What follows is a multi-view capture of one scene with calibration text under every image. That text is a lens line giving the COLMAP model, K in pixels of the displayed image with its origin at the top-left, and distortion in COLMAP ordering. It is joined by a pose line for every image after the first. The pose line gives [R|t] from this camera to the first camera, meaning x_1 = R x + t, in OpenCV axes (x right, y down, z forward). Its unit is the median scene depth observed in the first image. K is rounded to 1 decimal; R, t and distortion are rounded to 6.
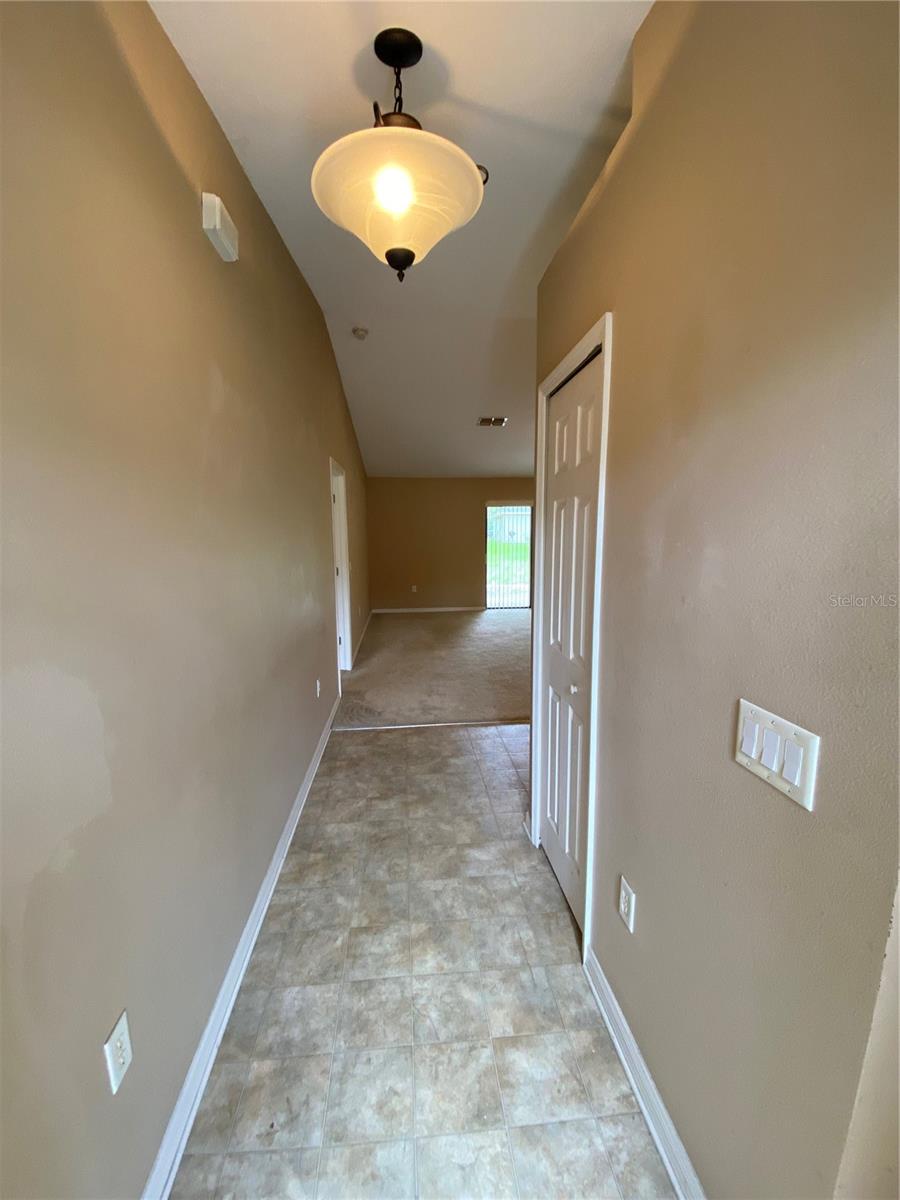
lens RADIAL K [[484.3, 0, 445.4], [0, 484.3, 594.8], [0, 0, 1]] dist [0.025201, -0.022597]
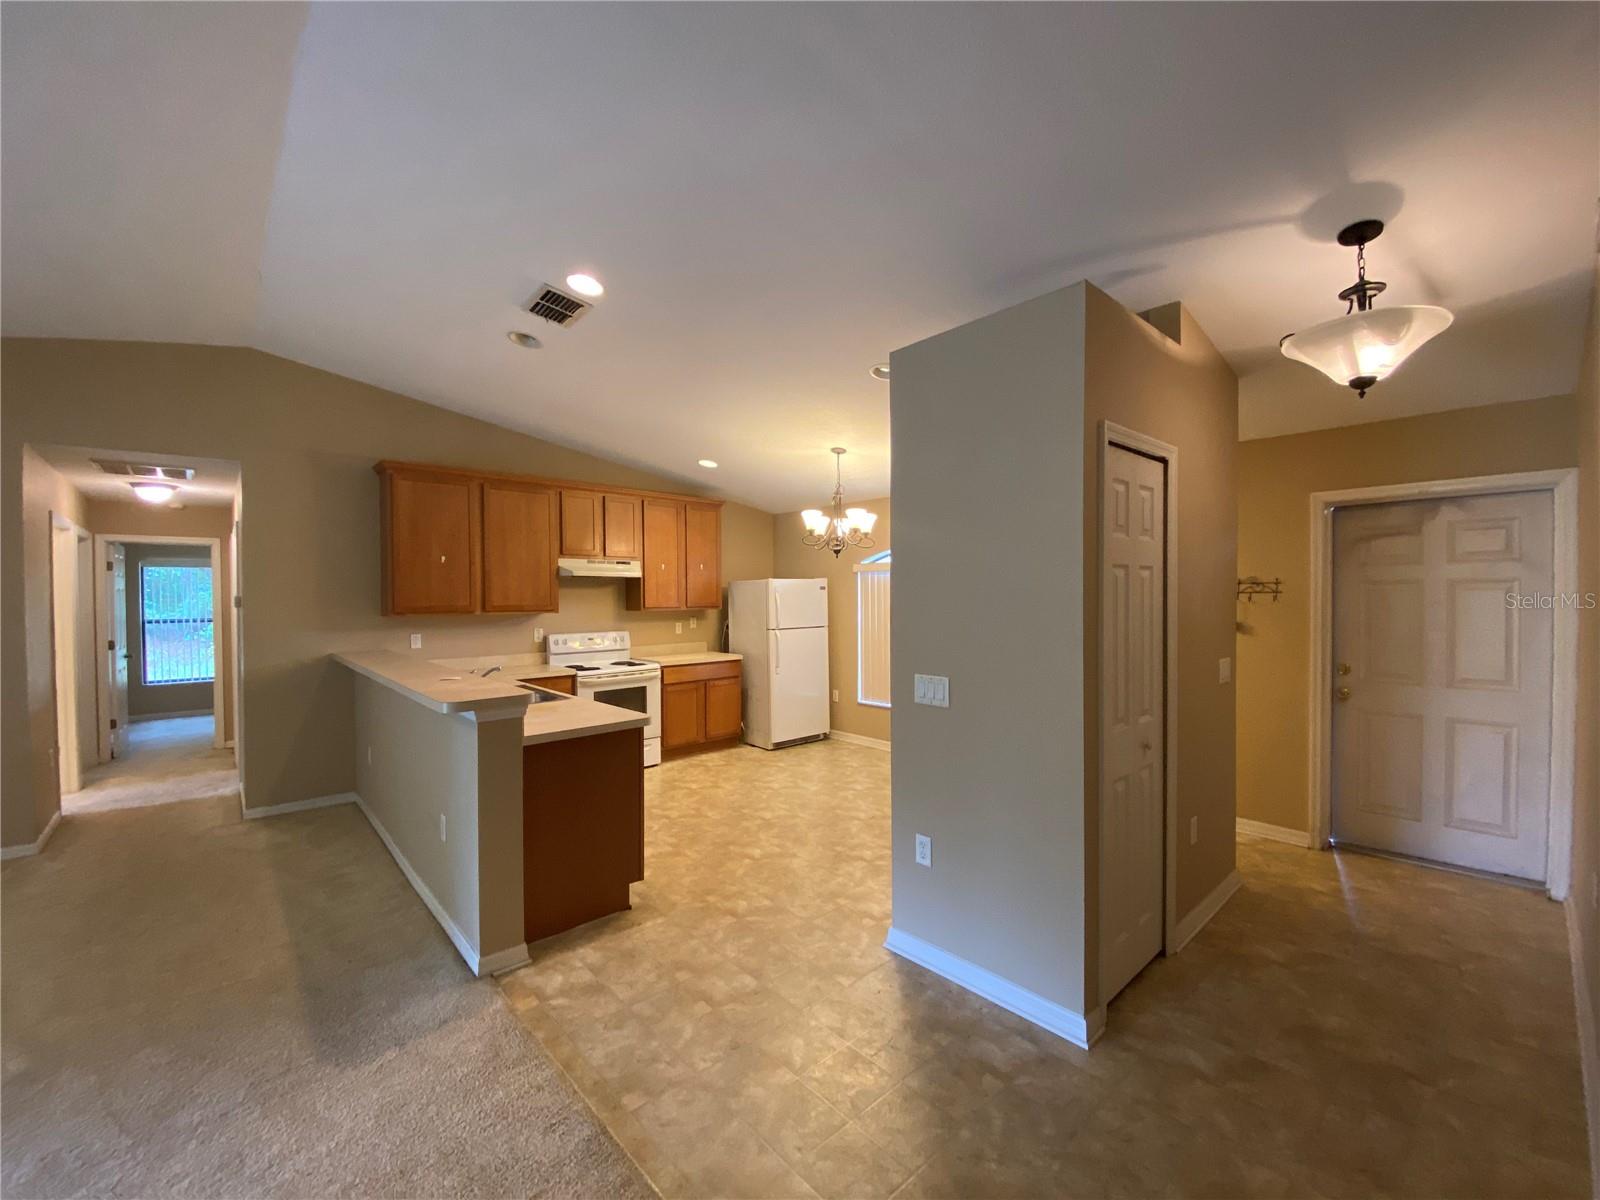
lens RADIAL K [[645.7, 0, 796.8], [0, 645.7, 604.9], [0, 0, 1]] dist [0.025201, -0.022597]
pose [[-0.600419, -0.003758, 0.799677, -0.312119], [0.114432, 0.989294, 0.090568, -0.247762], [-0.791456, 0.145887, -0.593561, 1.816341]]
